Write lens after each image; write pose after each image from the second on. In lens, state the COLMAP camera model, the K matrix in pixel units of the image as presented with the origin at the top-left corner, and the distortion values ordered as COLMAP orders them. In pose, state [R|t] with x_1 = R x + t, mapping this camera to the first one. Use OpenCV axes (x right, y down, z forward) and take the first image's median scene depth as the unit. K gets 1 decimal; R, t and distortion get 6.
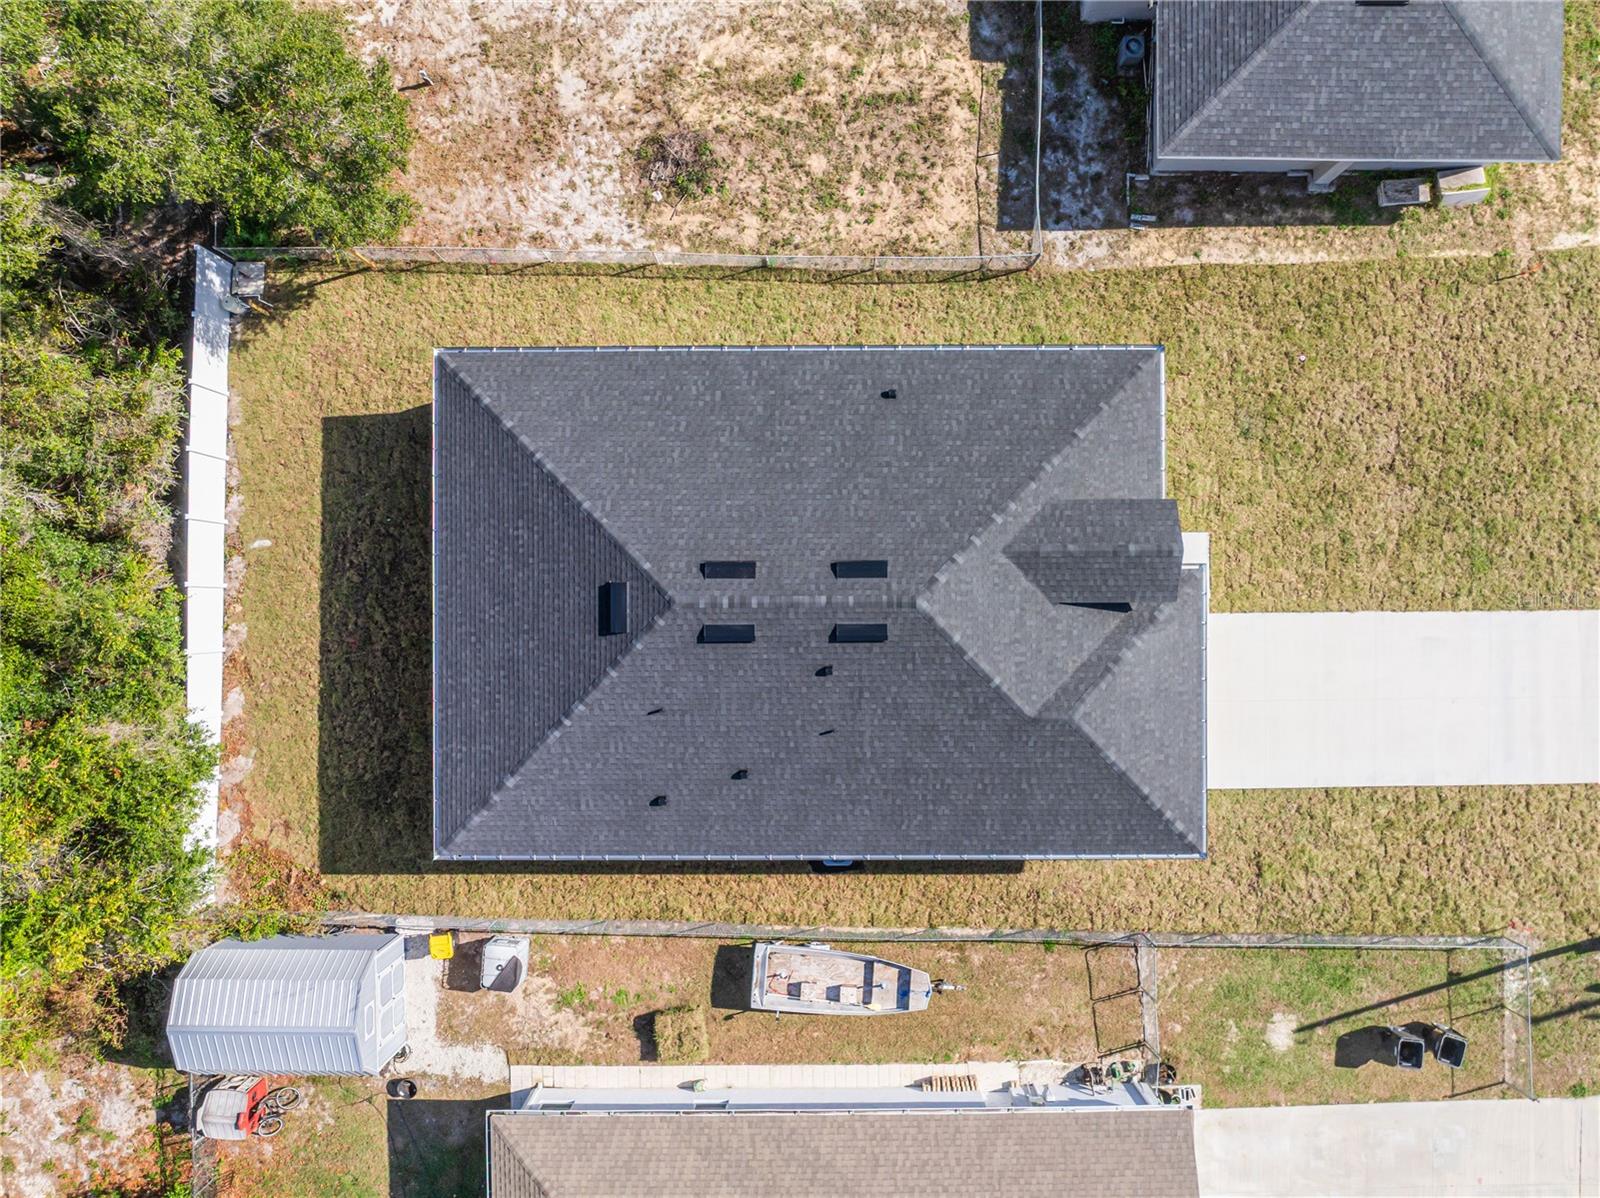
lens RADIAL K [[1124.8, 0, 804.0], [0, 1124.8, 593.5], [0, 0, 1]] dist [-0.027711, -0.000633]
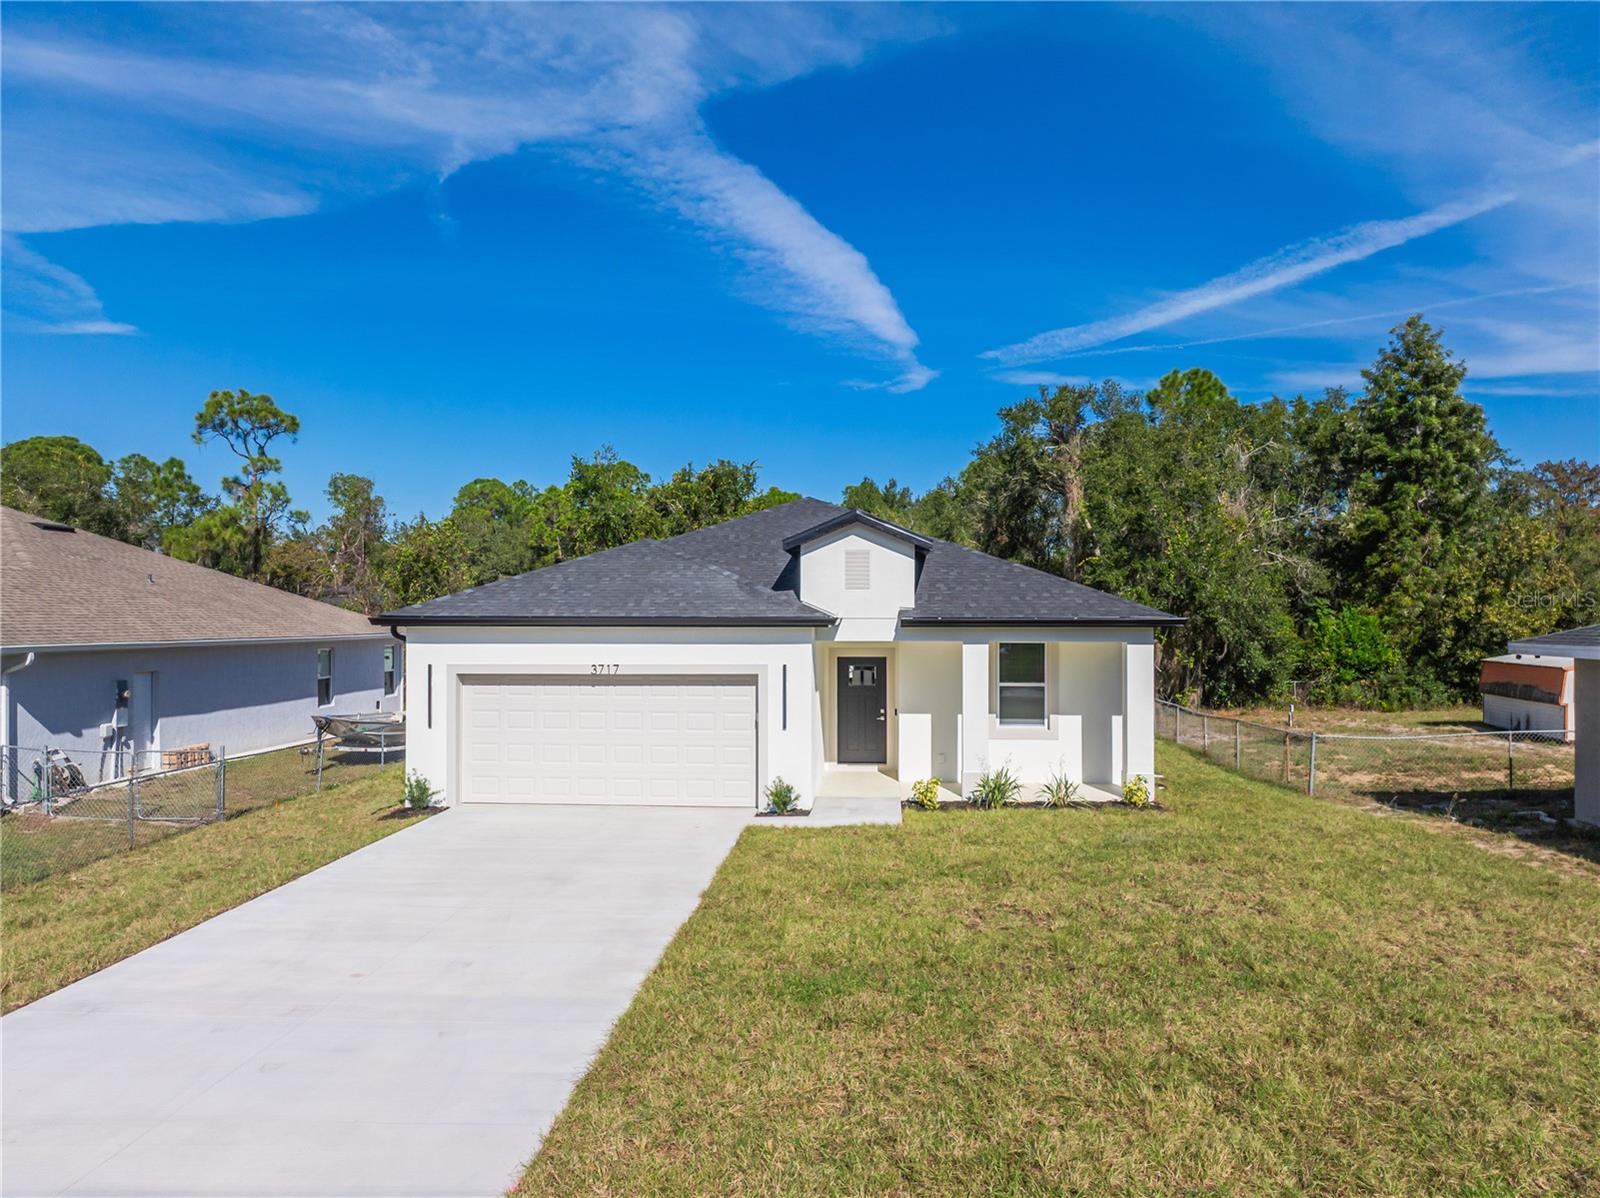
lens RADIAL K [[1124.8, 0, 804.0], [0, 1124.8, 593.5], [0, 0, 1]] dist [-0.027711, -0.000633]
pose [[-0.081379, -0.021061, -0.996461, 0.871198], [-0.996629, 0.012105, 0.081137, -0.053001], [0.010353, 0.999705, -0.021975, 0.894760]]
